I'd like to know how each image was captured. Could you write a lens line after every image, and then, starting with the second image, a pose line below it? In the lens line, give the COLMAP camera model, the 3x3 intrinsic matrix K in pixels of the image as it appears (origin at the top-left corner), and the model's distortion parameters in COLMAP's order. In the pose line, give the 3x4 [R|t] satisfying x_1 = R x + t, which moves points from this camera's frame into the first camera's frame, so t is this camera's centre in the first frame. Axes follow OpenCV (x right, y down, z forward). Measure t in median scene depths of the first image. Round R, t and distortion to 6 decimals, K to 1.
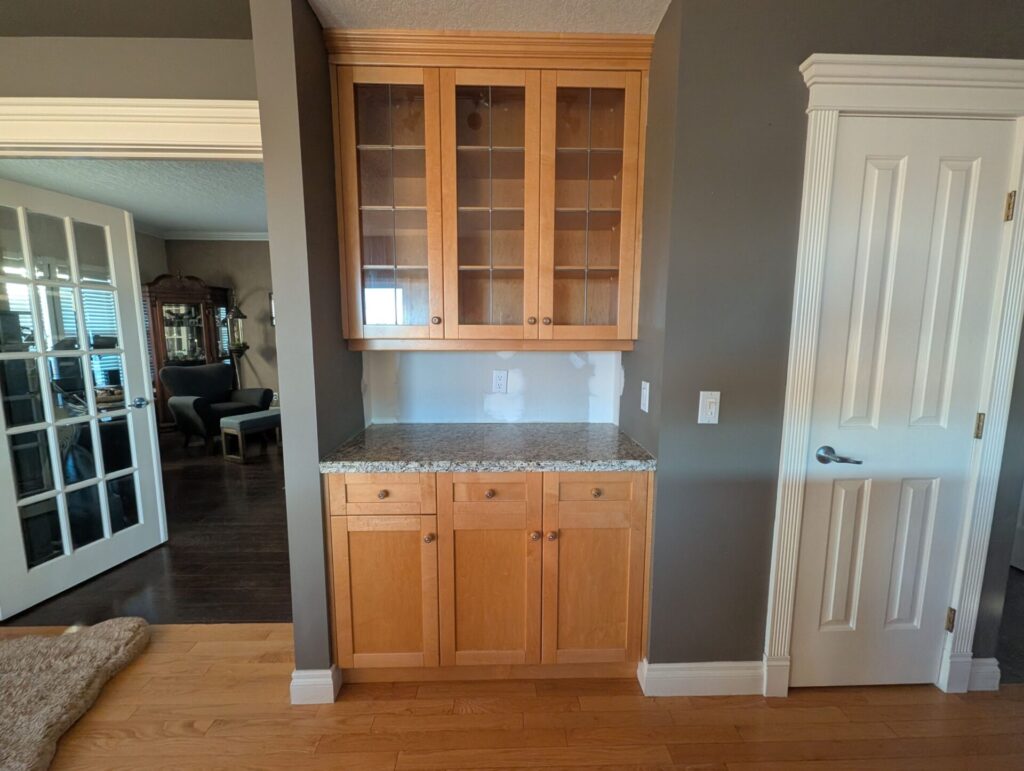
lens RADIAL K [[426.1, 0, 514.2], [0, 426.1, 381.0], [0, 0, 1]] dist [-0.002263, 0.000690]
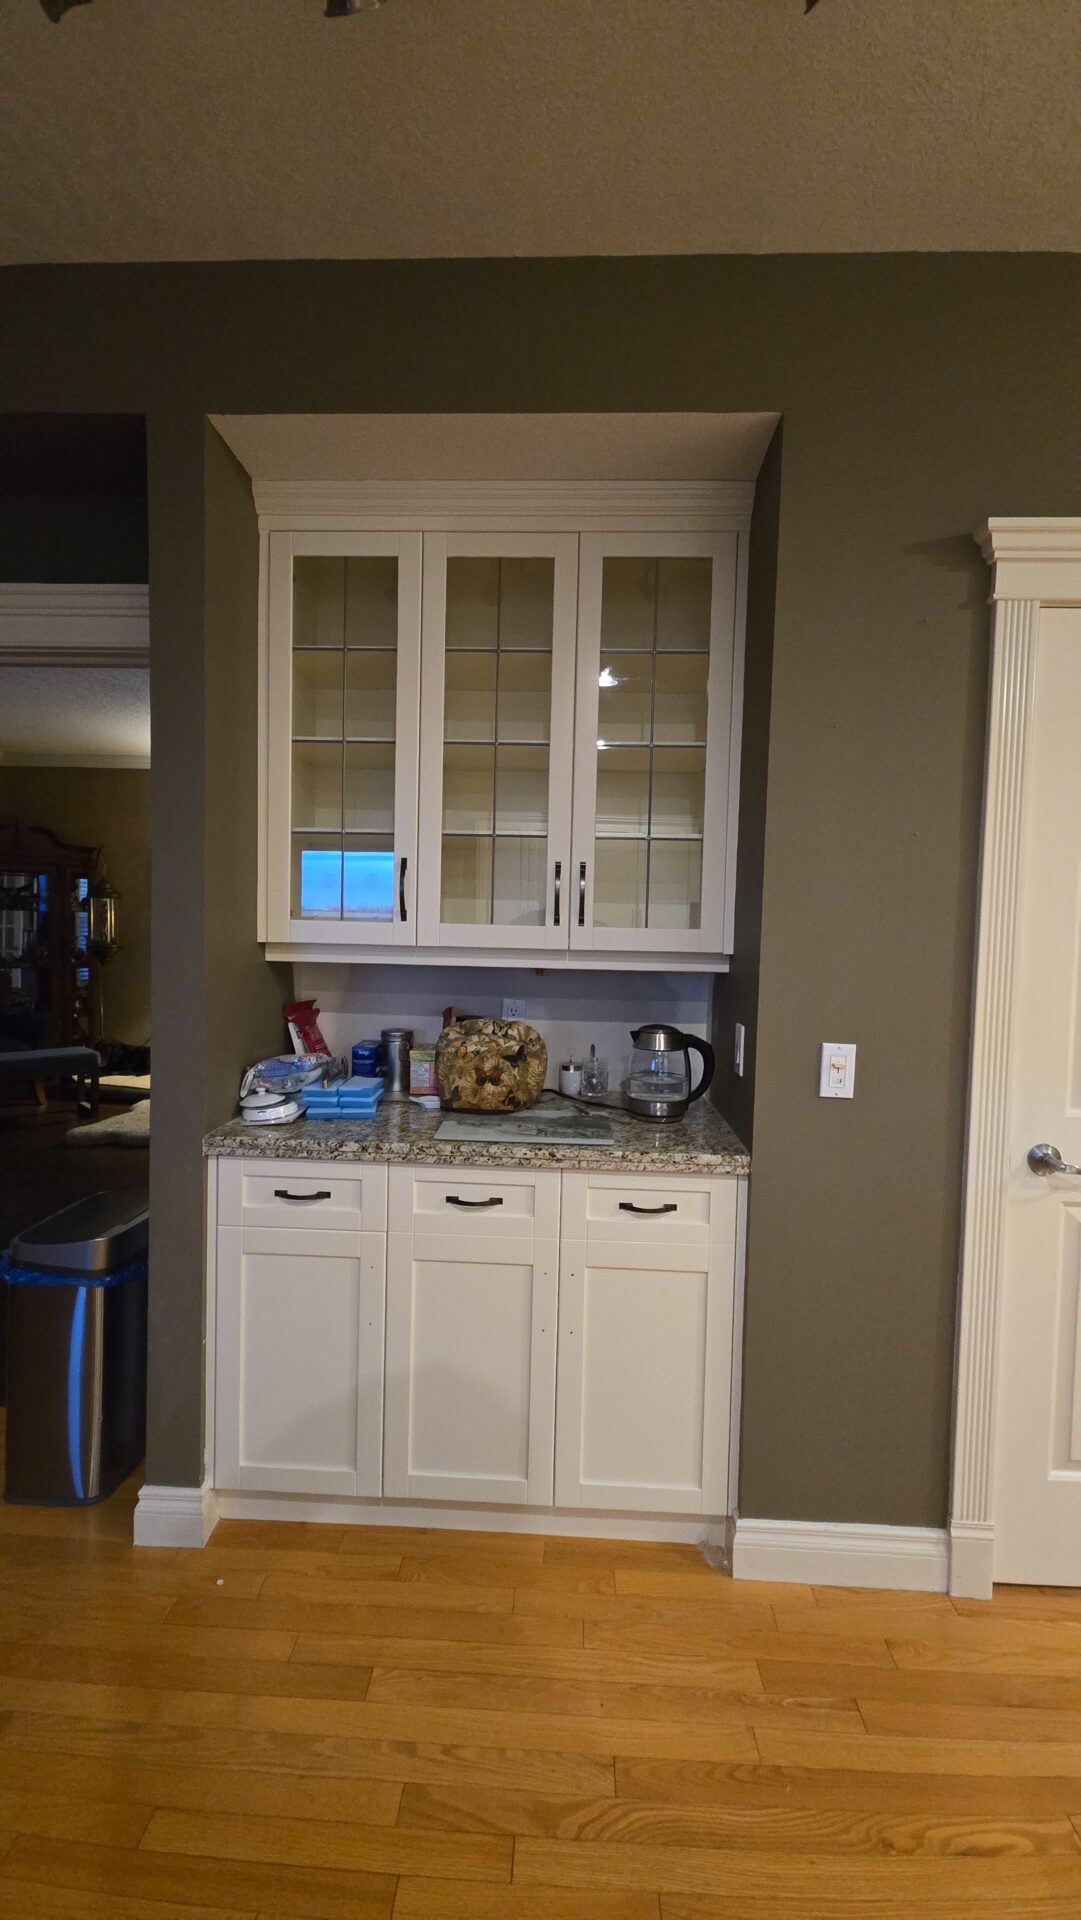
lens RADIAL K [[779.4, 0, 549.0], [0, 779.4, 958.4], [0, 0, 1]] dist [-0.000229, -0.002944]
pose [[0.997839, 0.027169, -0.059821, 0.107358], [-0.031765, 0.996503, -0.077280, 0.002339], [0.057512, 0.079013, 0.995213, -0.125602]]
